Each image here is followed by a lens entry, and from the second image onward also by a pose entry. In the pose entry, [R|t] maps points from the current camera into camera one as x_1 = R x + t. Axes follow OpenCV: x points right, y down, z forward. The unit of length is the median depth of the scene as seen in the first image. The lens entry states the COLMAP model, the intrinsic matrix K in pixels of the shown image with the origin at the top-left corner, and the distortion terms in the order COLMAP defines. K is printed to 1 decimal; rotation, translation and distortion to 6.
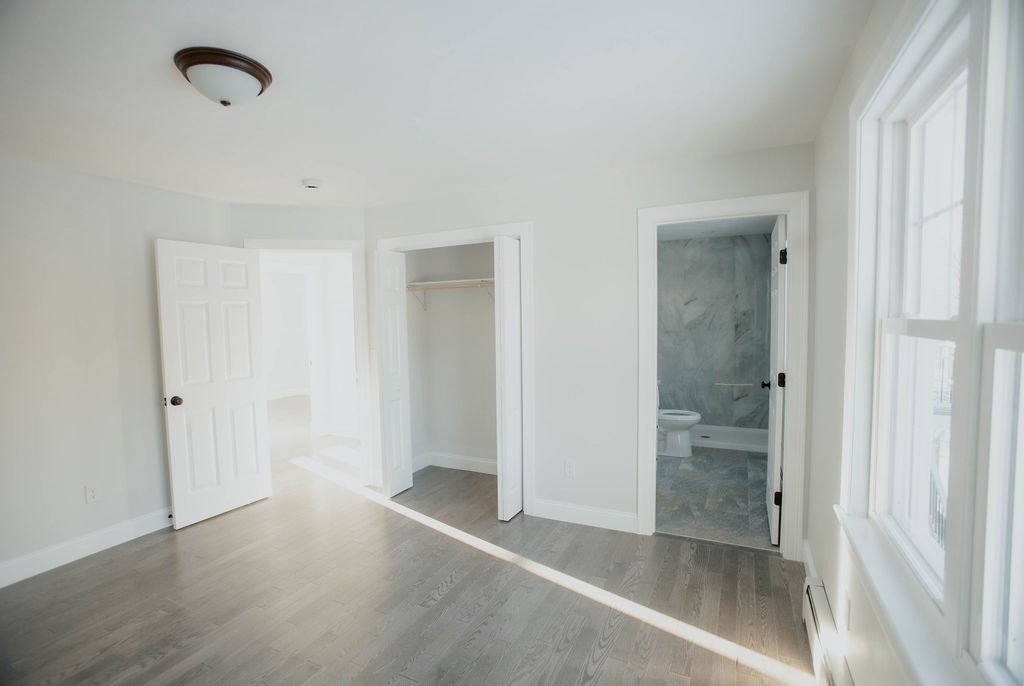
lens RADIAL K [[480.8, 0, 521.7], [0, 480.8, 344.1], [0, 0, 1]] dist [-0.040298, 0.012012]
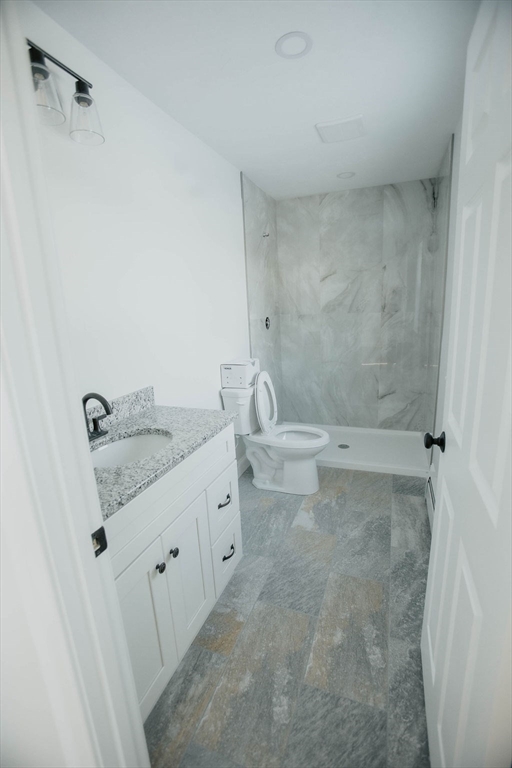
lens RADIAL K [[360.6, 0, 269.6], [0, 360.6, 387.8], [0, 0, 1]] dist [-0.040298, 0.012012]
pose [[0.993909, -0.050141, 0.098141, 0.198447], [0.033062, 0.985148, 0.168492, -0.011899], [-0.105132, -0.164221, 0.980805, 0.416432]]
